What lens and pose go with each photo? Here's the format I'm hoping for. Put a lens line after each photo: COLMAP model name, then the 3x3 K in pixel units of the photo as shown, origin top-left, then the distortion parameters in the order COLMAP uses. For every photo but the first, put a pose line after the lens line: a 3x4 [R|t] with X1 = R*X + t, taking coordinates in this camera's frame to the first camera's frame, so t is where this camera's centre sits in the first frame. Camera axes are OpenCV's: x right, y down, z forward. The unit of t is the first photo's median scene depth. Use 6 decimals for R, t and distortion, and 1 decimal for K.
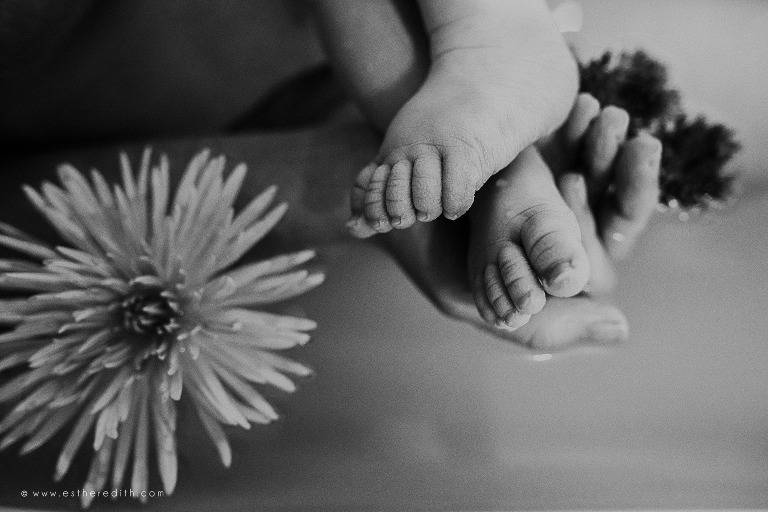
lens RADIAL K [[517.6, 0, 384.0], [0, 517.6, 256.0], [0, 0, 1]] dist [0.003465, 0.000610]
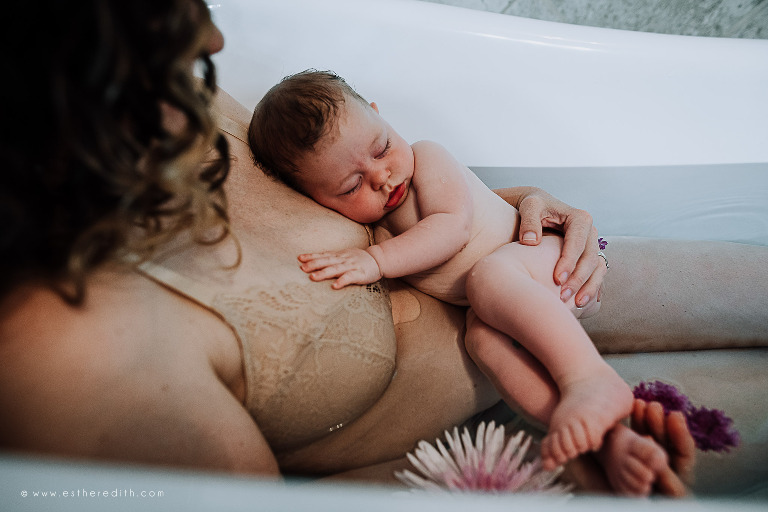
lens RADIAL K [[527.3, 0, 384.0], [0, 527.3, 256.0], [0, 0, 1]] dist [-0.056655, -0.000598]
pose [[0.986372, -0.139272, -0.087599, -0.383167], [0.033034, 0.689213, -0.723805, 0.796694], [0.161180, 0.711047, 0.684421, -1.067082]]
